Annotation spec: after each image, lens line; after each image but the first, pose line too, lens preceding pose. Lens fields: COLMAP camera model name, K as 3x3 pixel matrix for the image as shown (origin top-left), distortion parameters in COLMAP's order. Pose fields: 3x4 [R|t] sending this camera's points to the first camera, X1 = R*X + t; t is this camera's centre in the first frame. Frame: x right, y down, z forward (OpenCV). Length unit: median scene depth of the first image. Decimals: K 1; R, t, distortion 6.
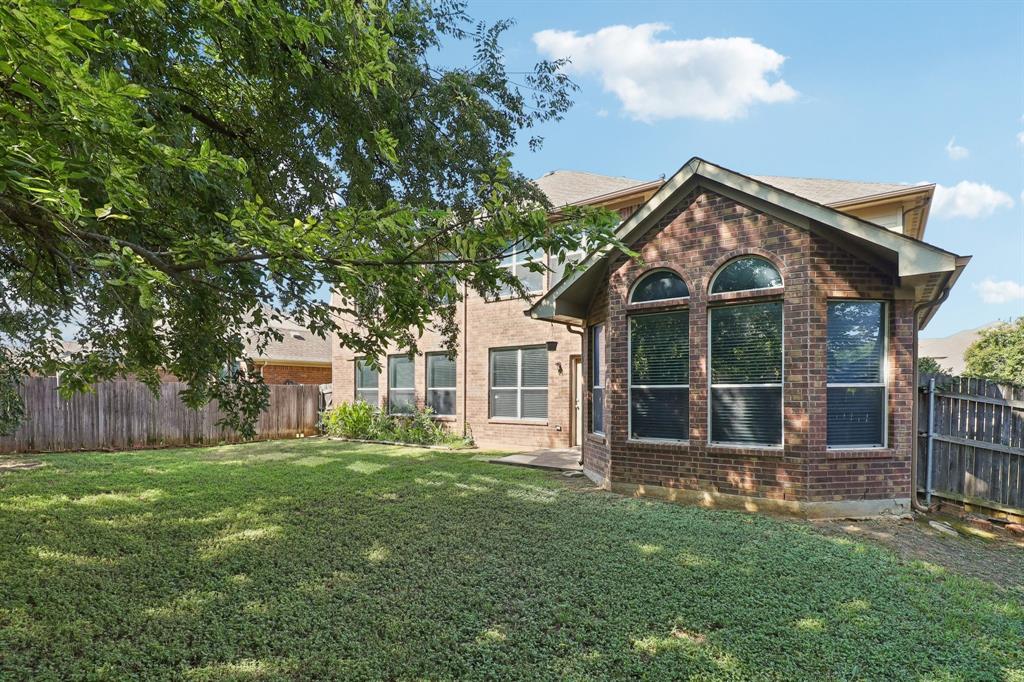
lens RADIAL K [[486.5, 0, 507.6], [0, 486.5, 316.4], [0, 0, 1]] dist [0.000386, -0.006517]
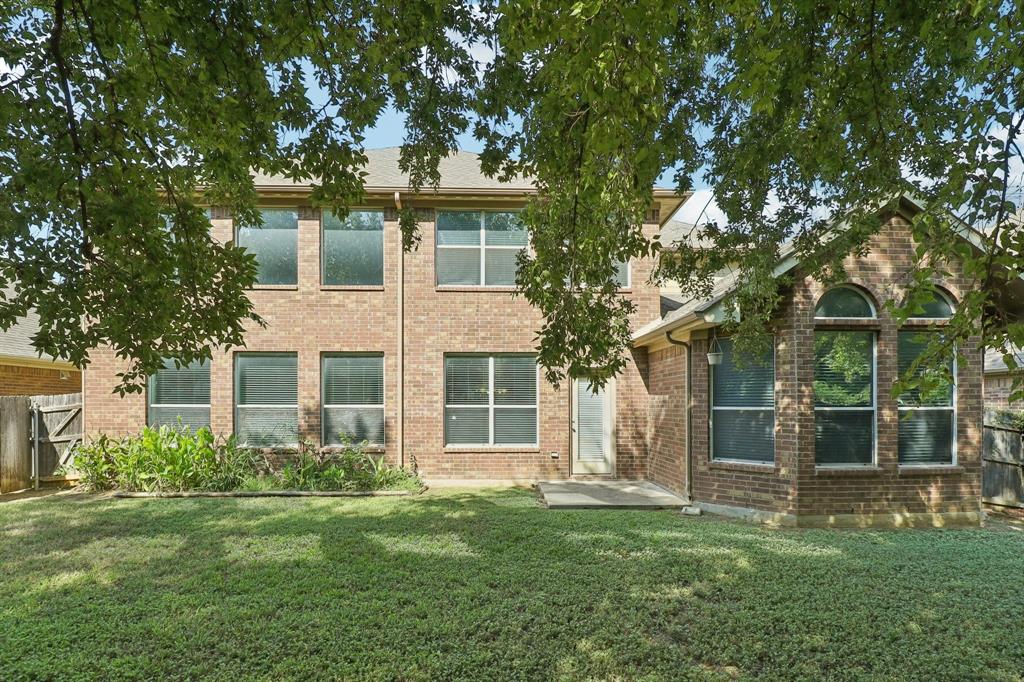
lens RADIAL K [[474.9, 0, 512.0], [0, 474.9, 341.0], [0, 0, 1]] dist [-0.005658, -0.001065]
pose [[0.773872, 0.085831, 0.627499, -0.775785], [-0.098730, 0.995011, -0.014340, 0.090176], [-0.625599, -0.050856, 0.778486, 0.692262]]
